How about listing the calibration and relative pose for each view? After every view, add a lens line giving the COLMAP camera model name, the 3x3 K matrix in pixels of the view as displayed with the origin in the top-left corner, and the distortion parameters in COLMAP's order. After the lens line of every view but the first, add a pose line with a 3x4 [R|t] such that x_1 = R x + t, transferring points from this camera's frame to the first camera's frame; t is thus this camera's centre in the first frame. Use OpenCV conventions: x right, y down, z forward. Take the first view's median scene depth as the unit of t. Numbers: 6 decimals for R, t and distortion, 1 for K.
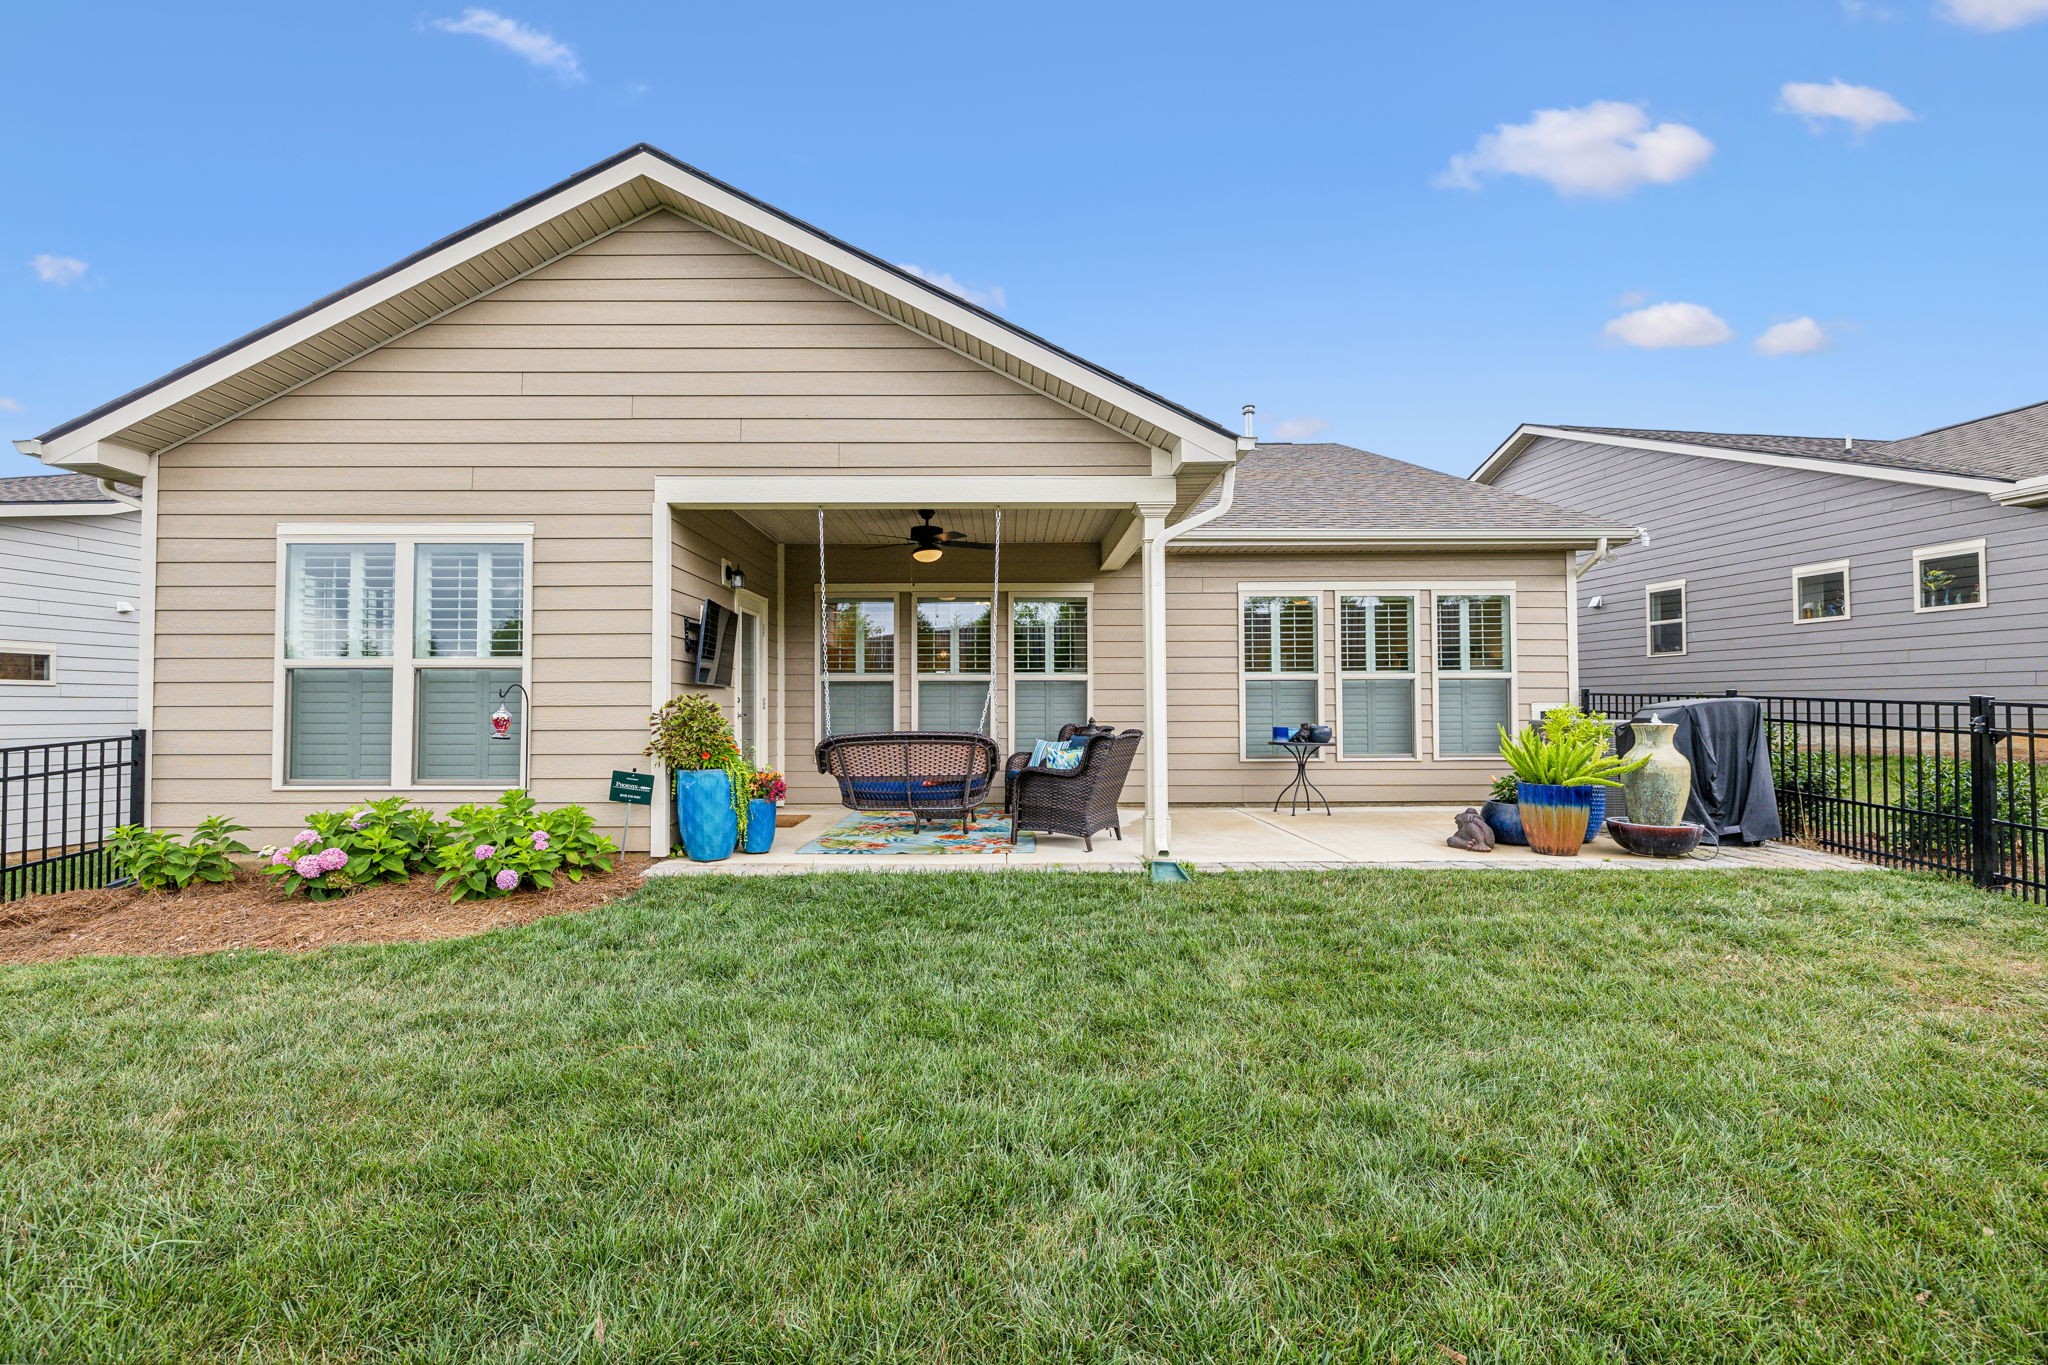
lens RADIAL K [[874.3, 0, 1023.0], [0, 874.3, 692.4], [0, 0, 1]] dist [0.001678, 0.000077]
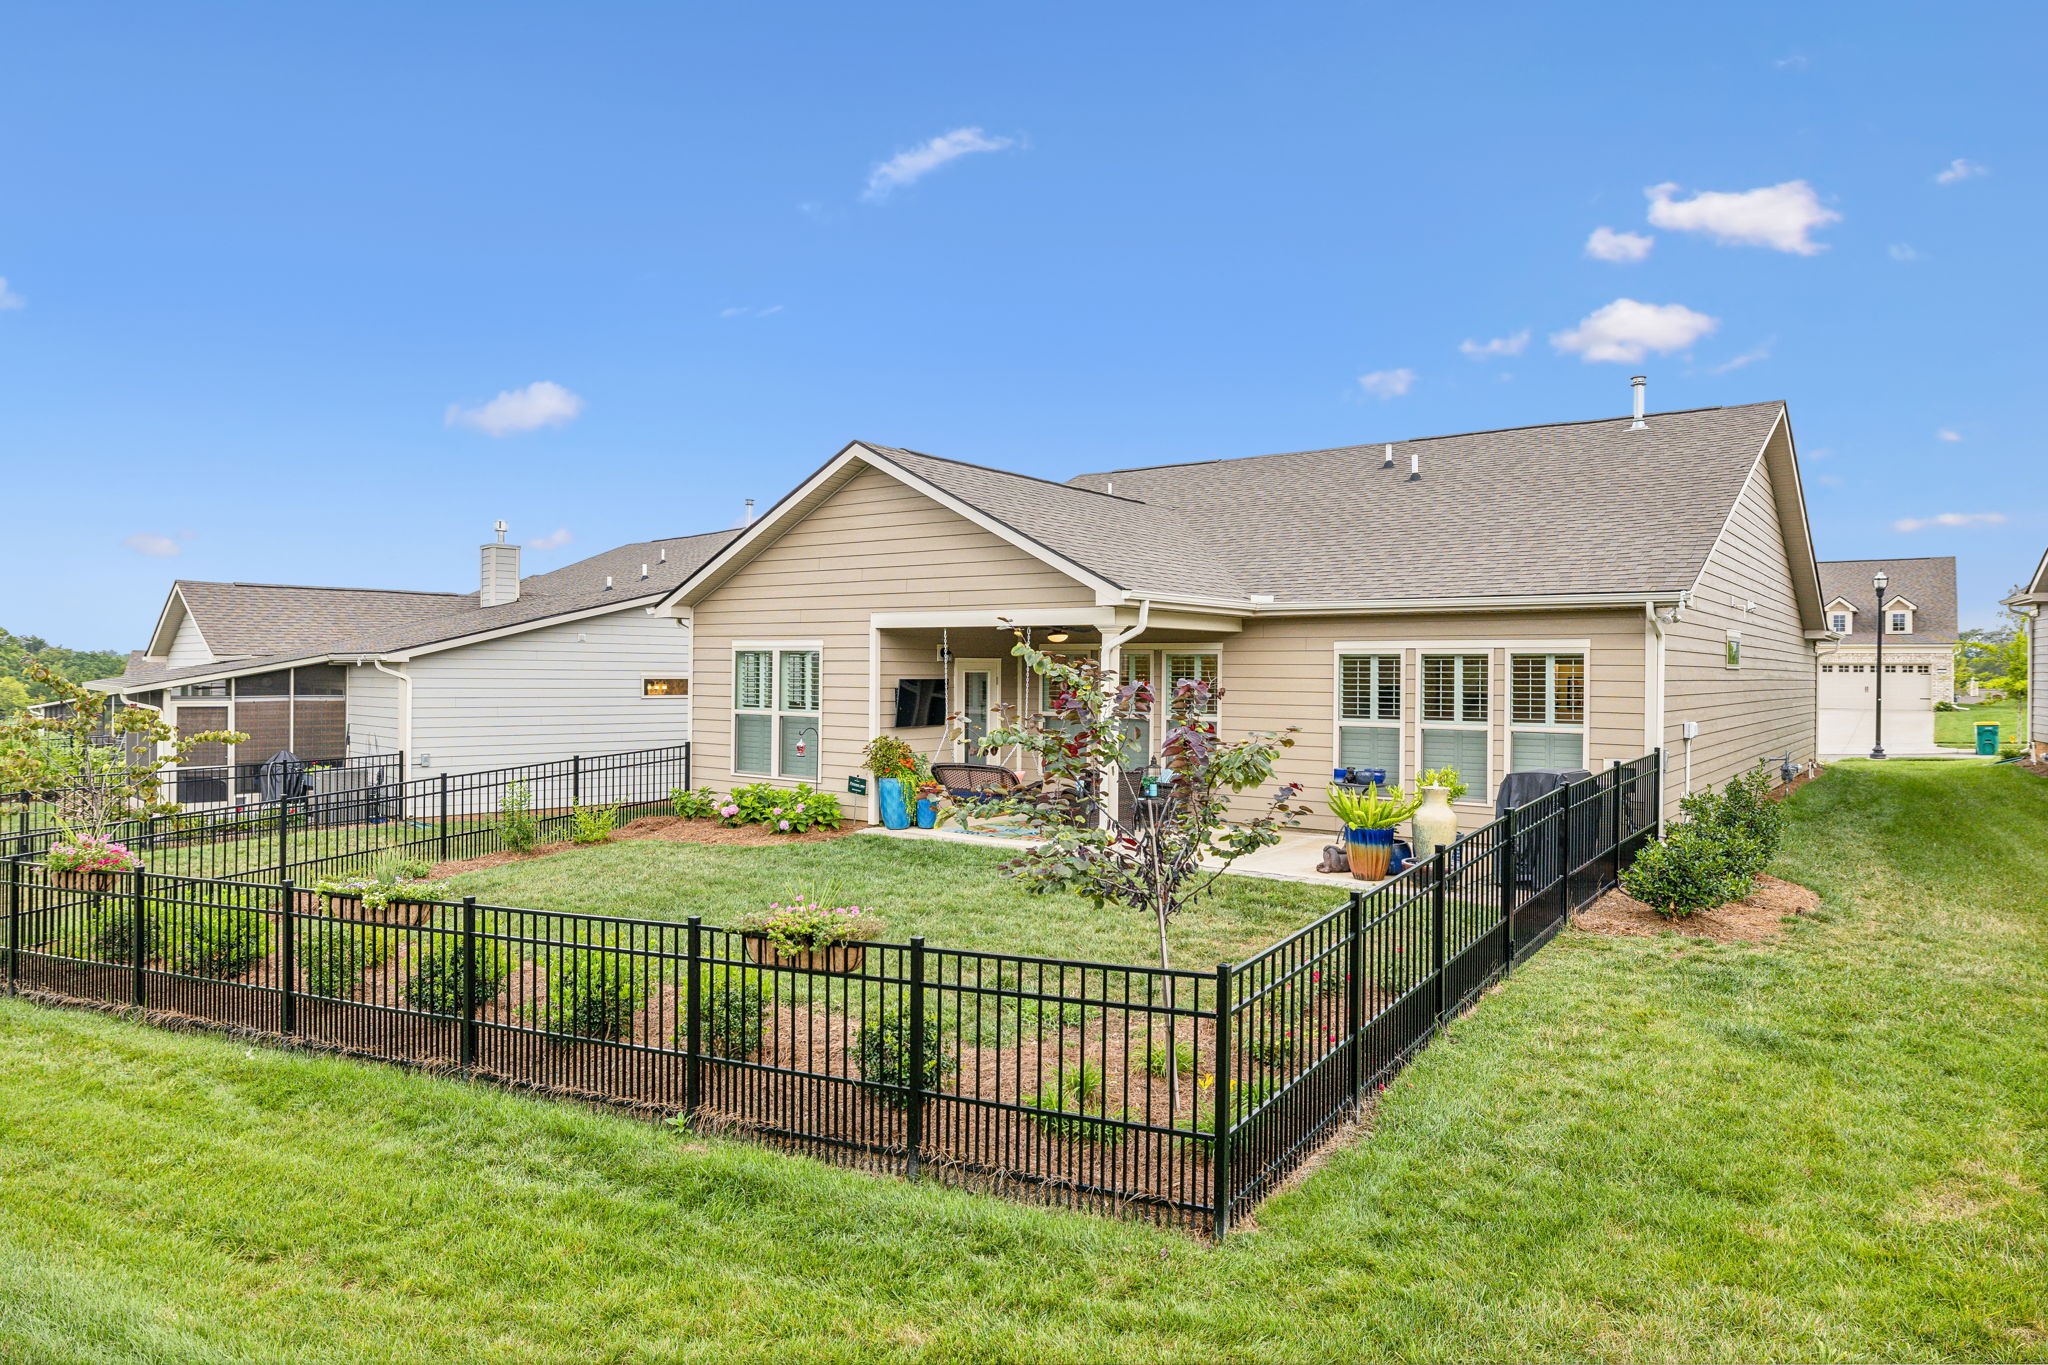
lens RADIAL K [[1309.6, 0, 1020.0], [0, 1309.6, 679.0], [0, 0, 1]] dist [0.000954, 0.000011]
pose [[0.788939, 0.016221, -0.614257, 1.488814], [0.001221, 0.999608, 0.027966, -0.188616], [0.614470, -0.022814, 0.788610, -0.943047]]
